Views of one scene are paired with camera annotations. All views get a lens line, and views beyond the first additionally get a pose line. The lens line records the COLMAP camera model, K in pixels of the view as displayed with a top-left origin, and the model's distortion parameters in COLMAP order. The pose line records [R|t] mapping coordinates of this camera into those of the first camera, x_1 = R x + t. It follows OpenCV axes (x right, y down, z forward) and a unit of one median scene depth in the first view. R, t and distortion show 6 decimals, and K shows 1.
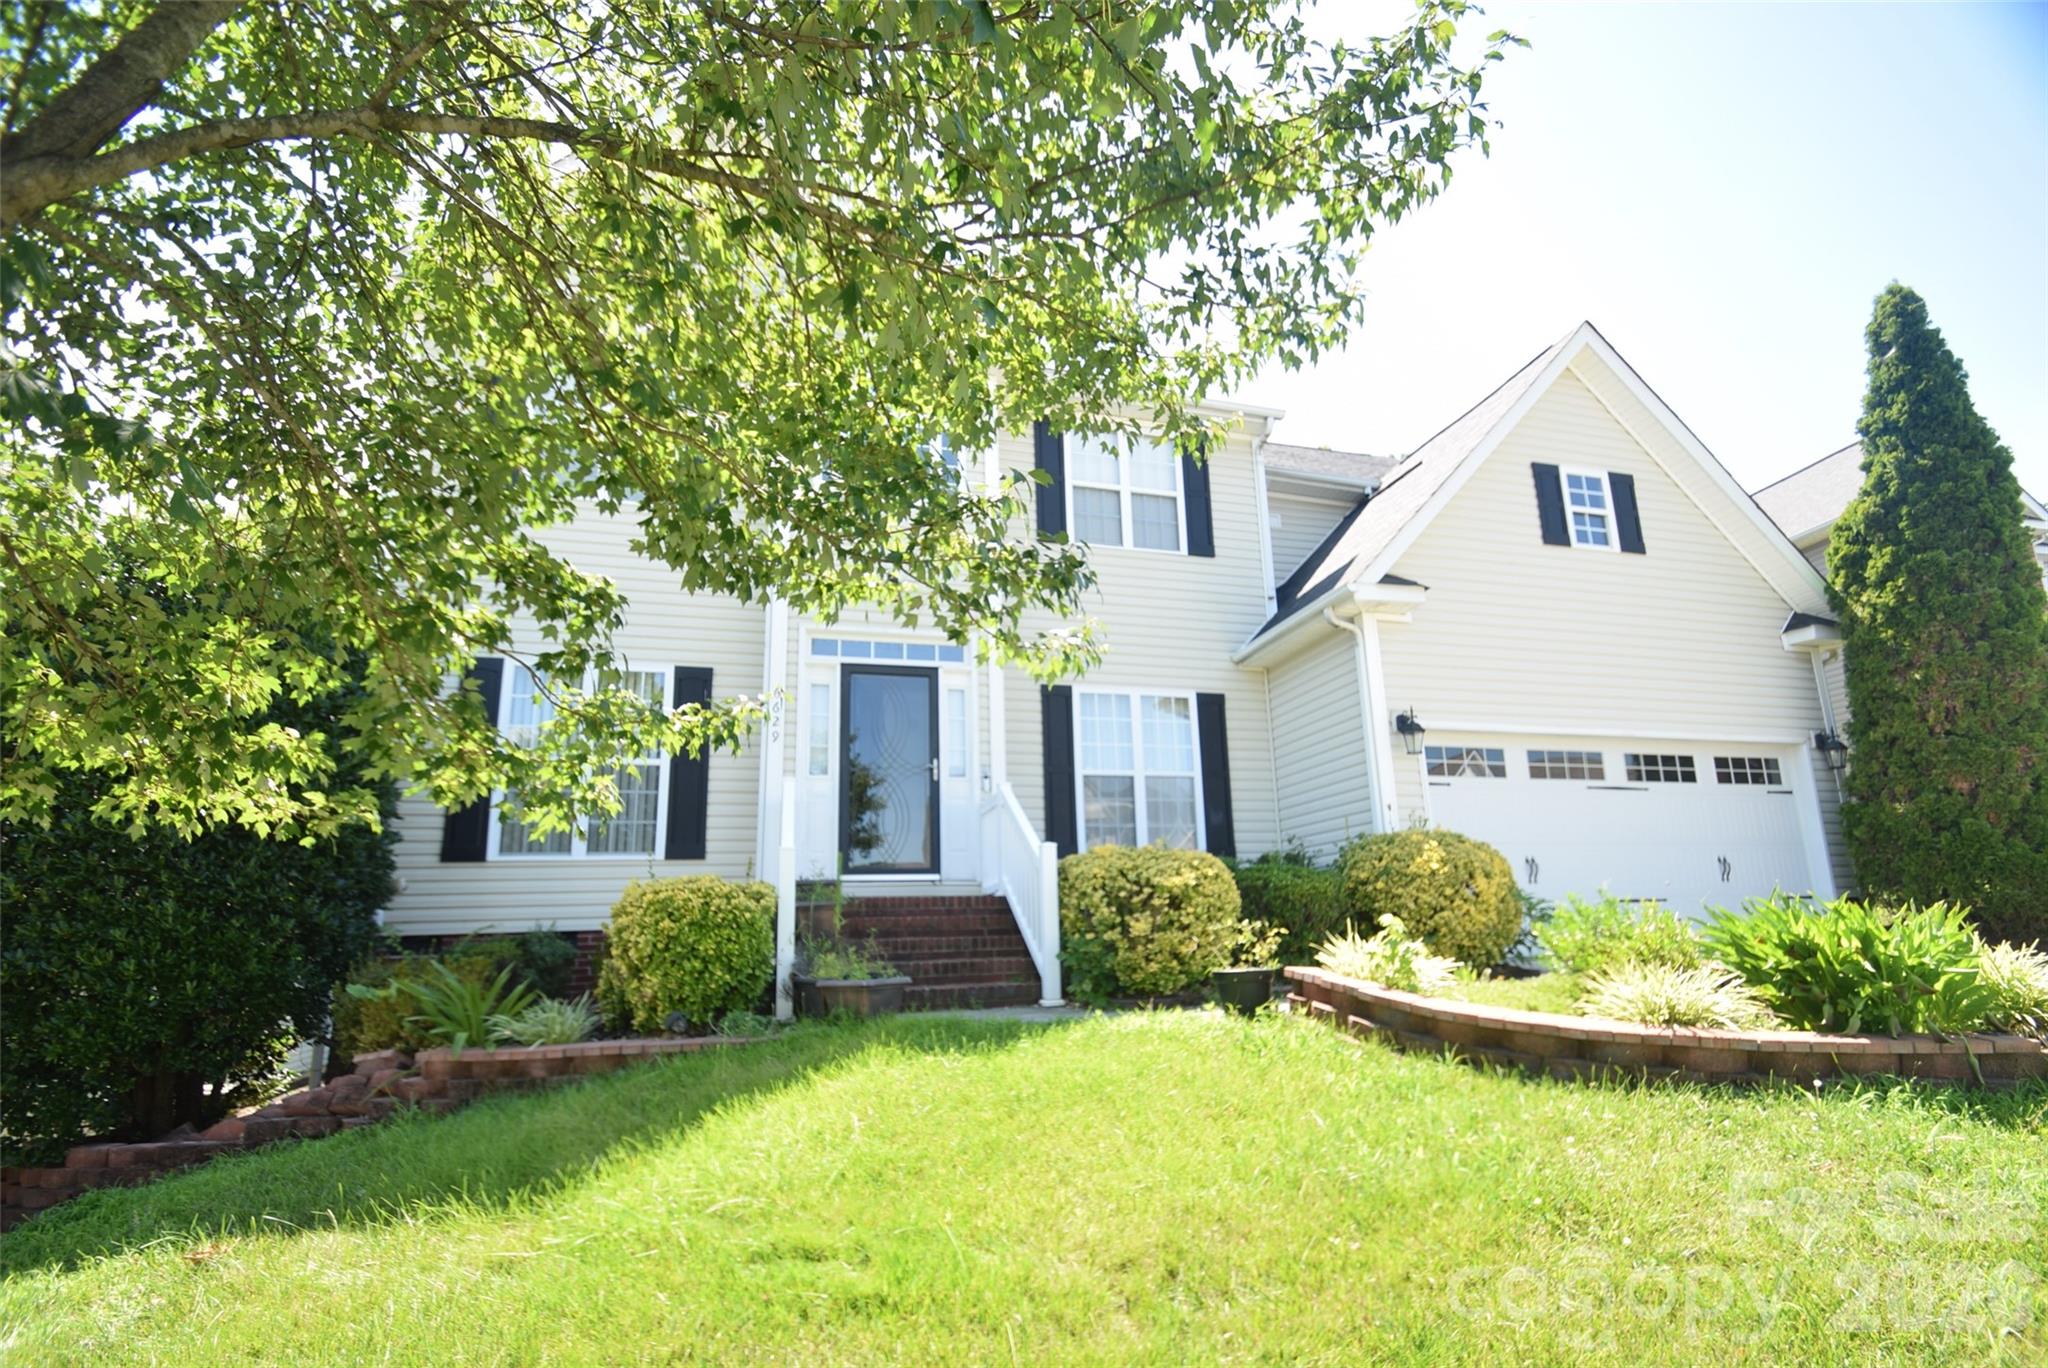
lens RADIAL K [[886.6, 0, 1023.2], [0, 886.6, 734.1], [0, 0, 1]] dist [0.024184, -0.020102]
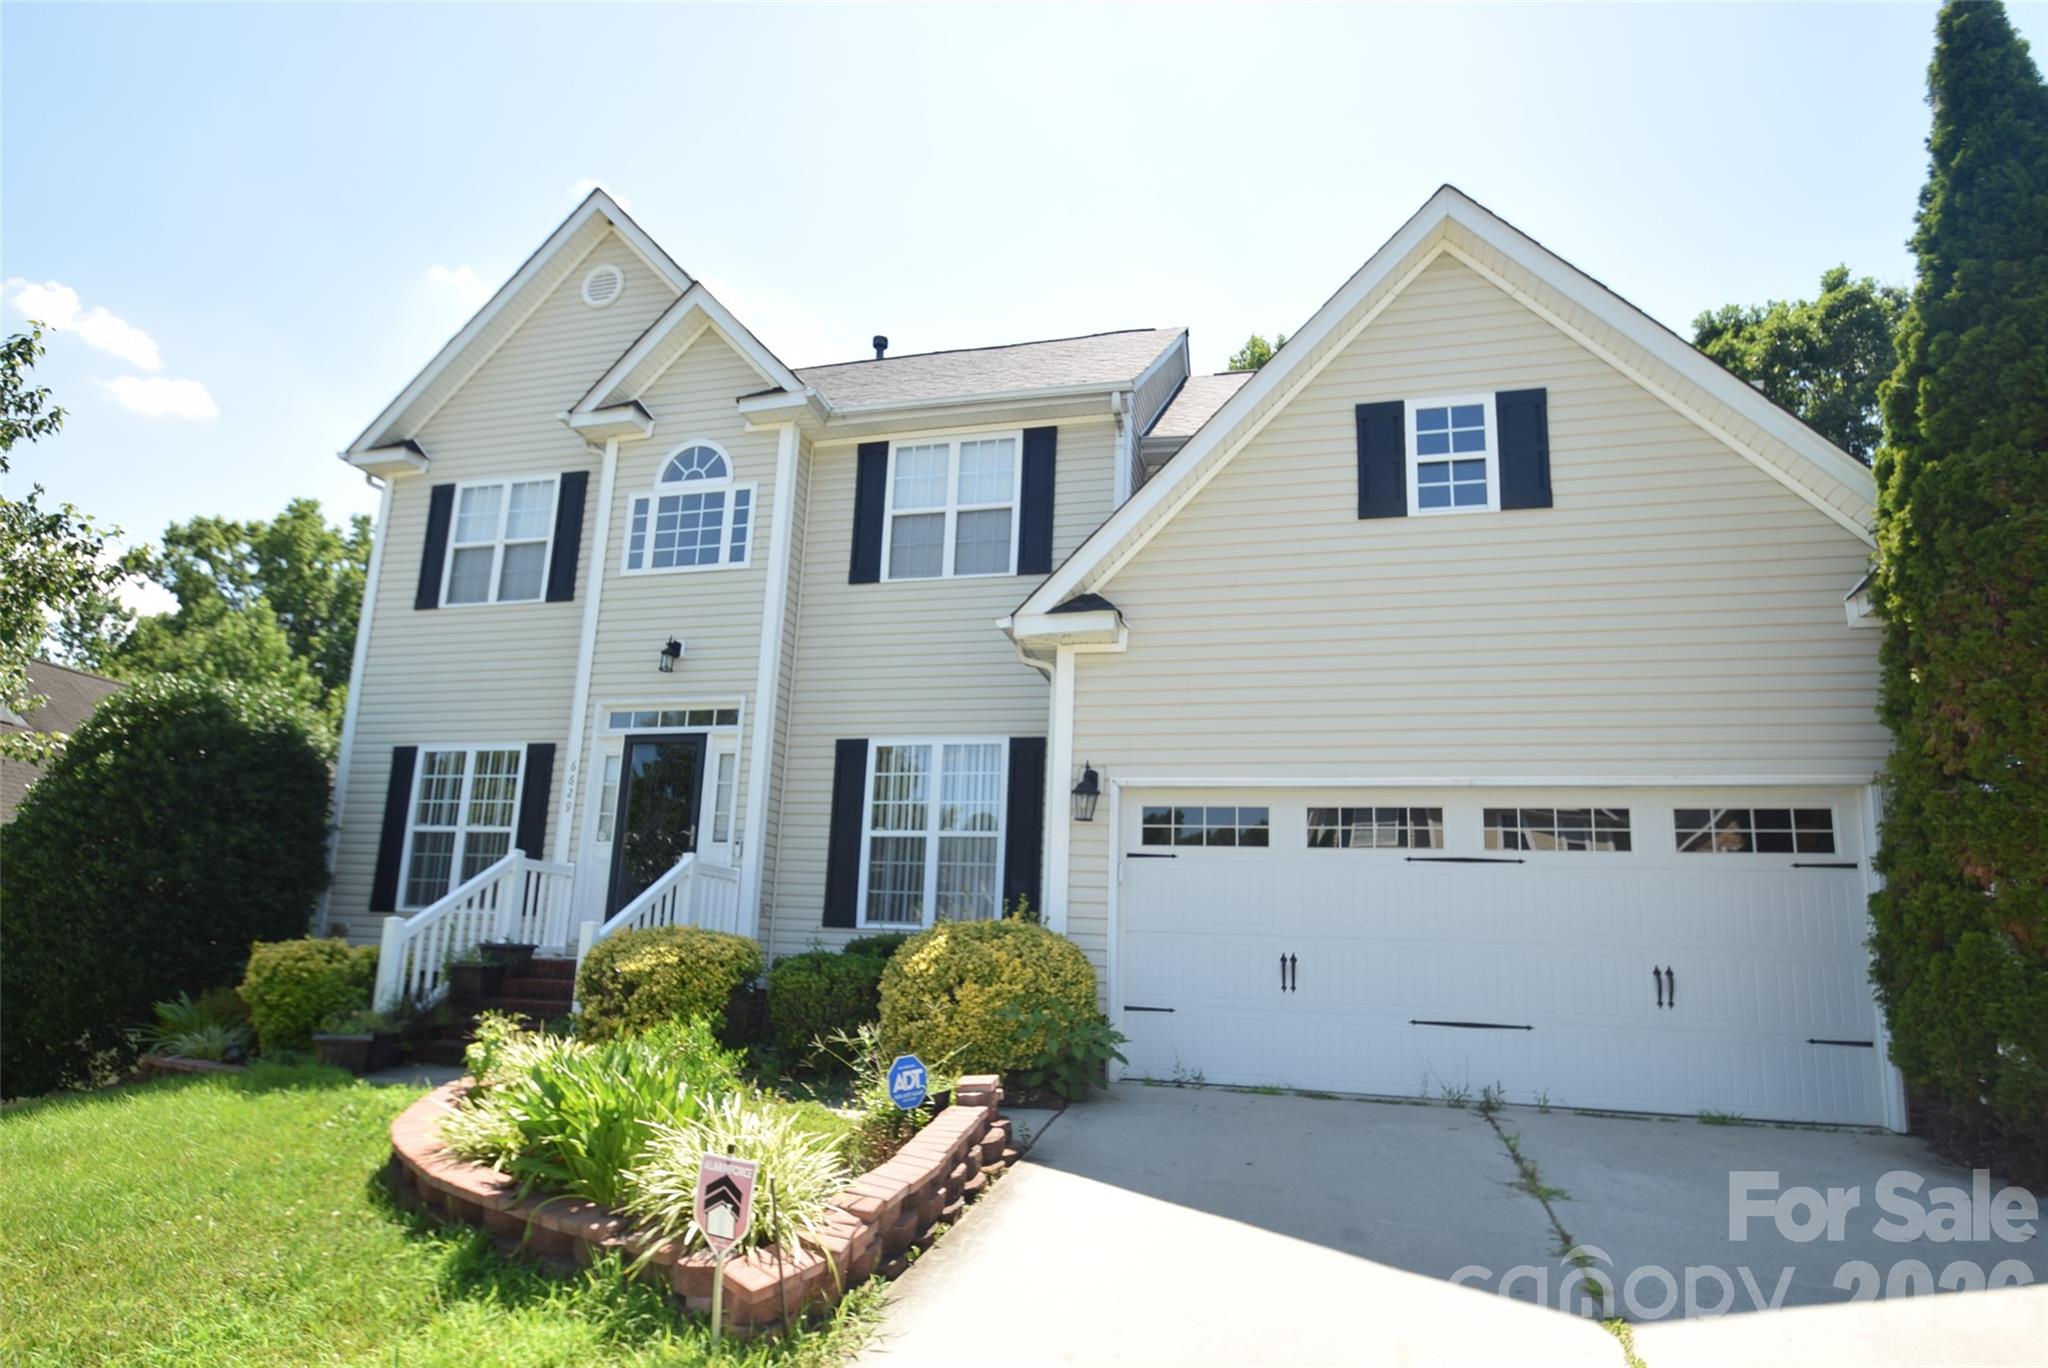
lens RADIAL K [[1087.8, 0, 1013.7], [0, 1087.8, 739.1], [0, 0, 1]] dist [-0.012070, 0.000550]
pose [[0.866955, -0.041247, -0.496676, 0.770089], [0.047325, 0.998879, -0.000347, -0.048319], [0.496134, -0.023204, 0.867936, 0.095791]]
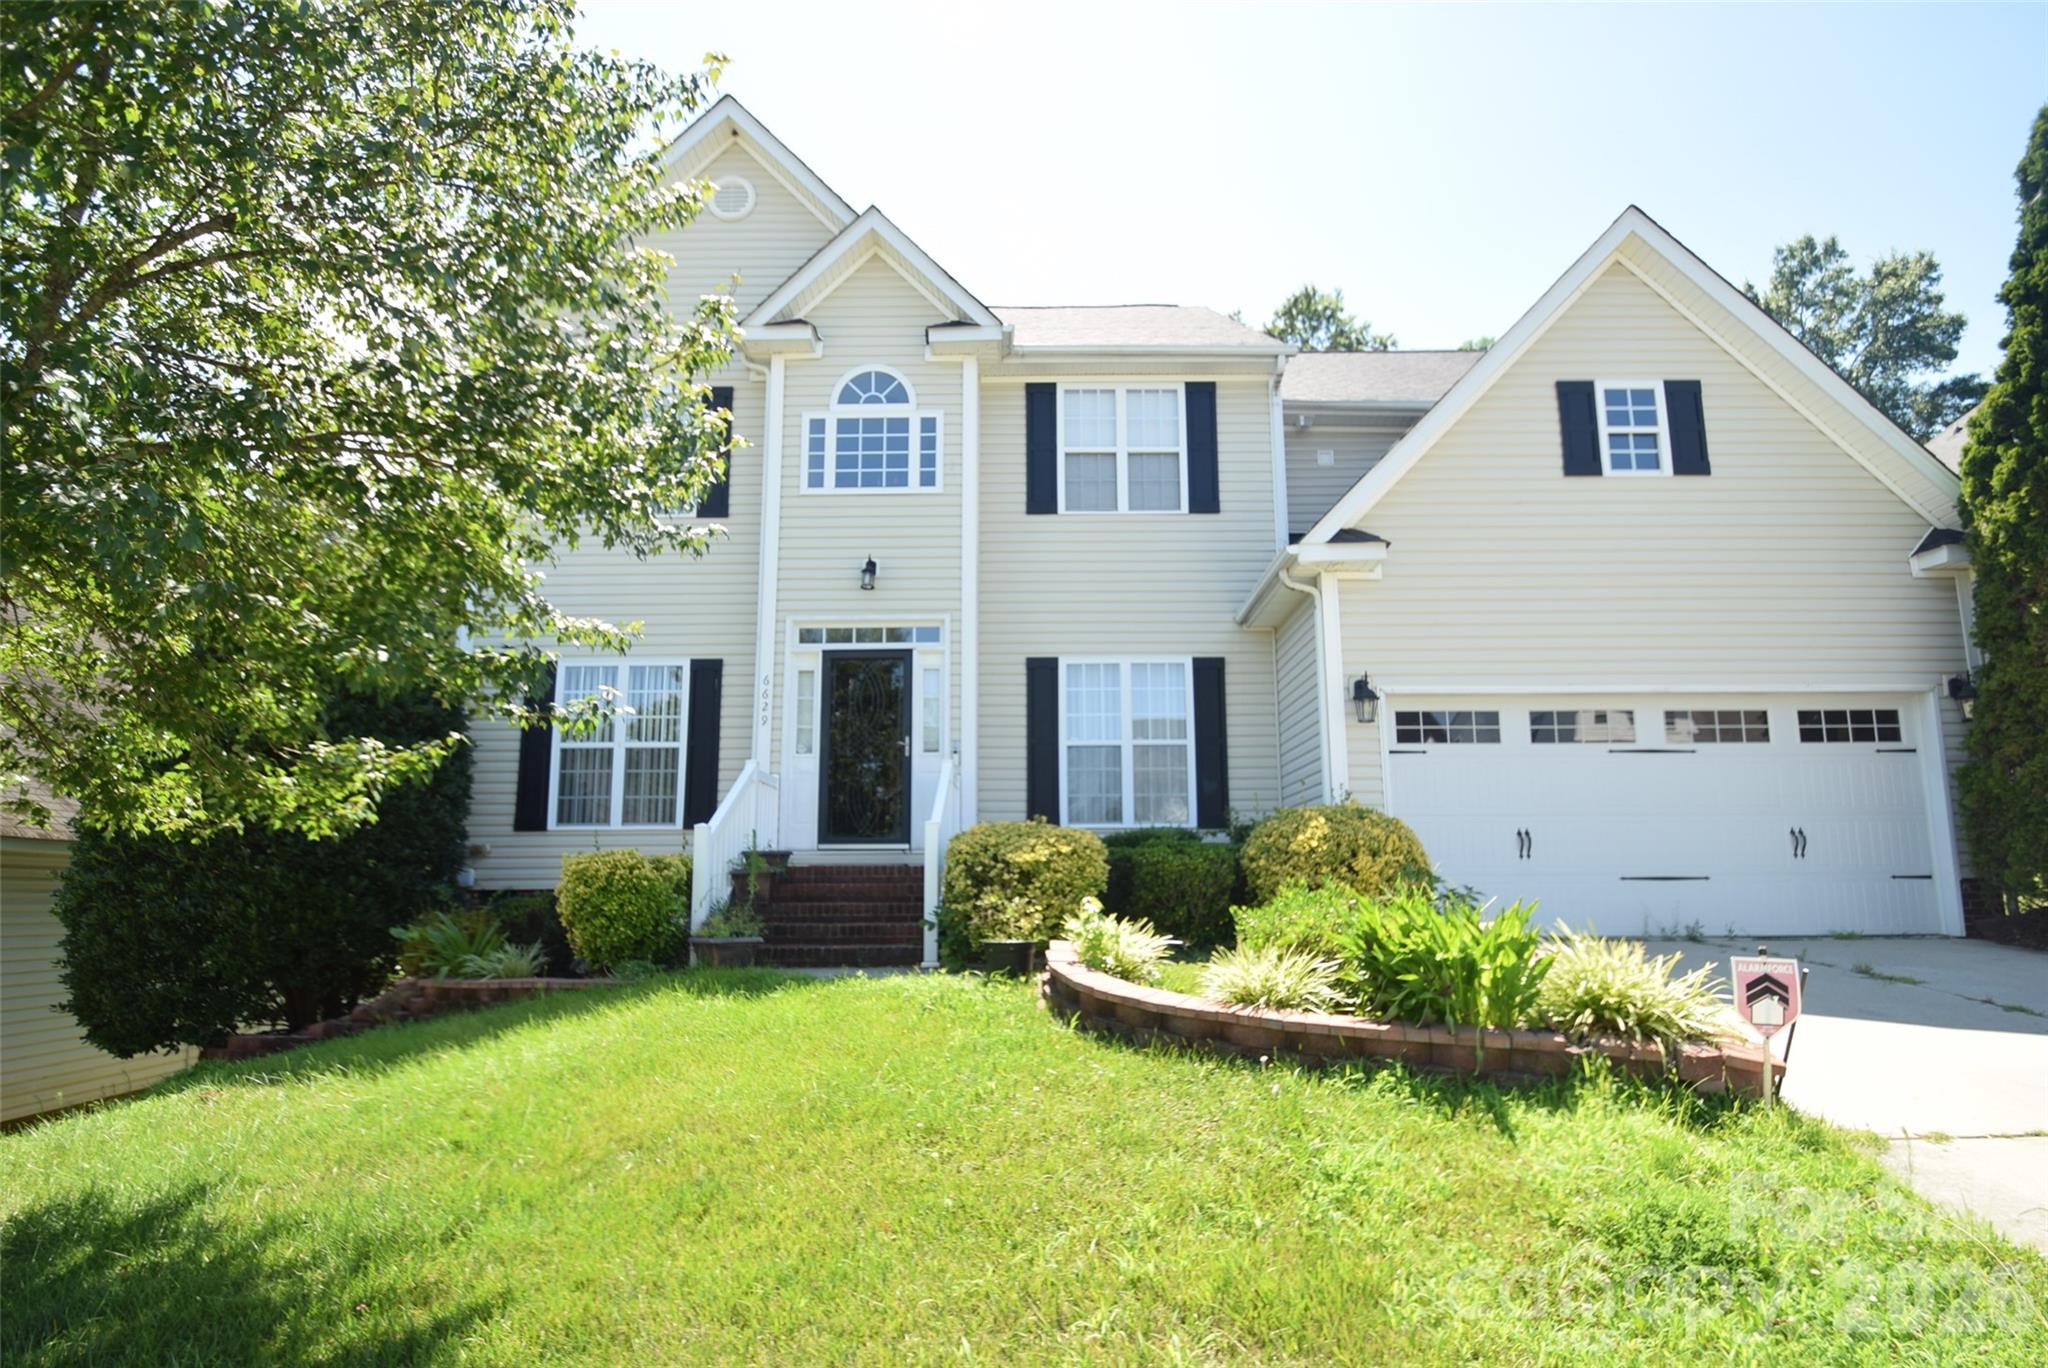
lens RADIAL K [[969.9, 0, 1026.0], [0, 969.9, 733.4], [0, 0, 1]] dist [0.014741, -0.017927]
pose [[0.965046, -0.020819, -0.261254, 0.315290], [0.037388, 0.997580, 0.058612, -0.035332], [0.259401, -0.066331, 0.963489, -0.082321]]
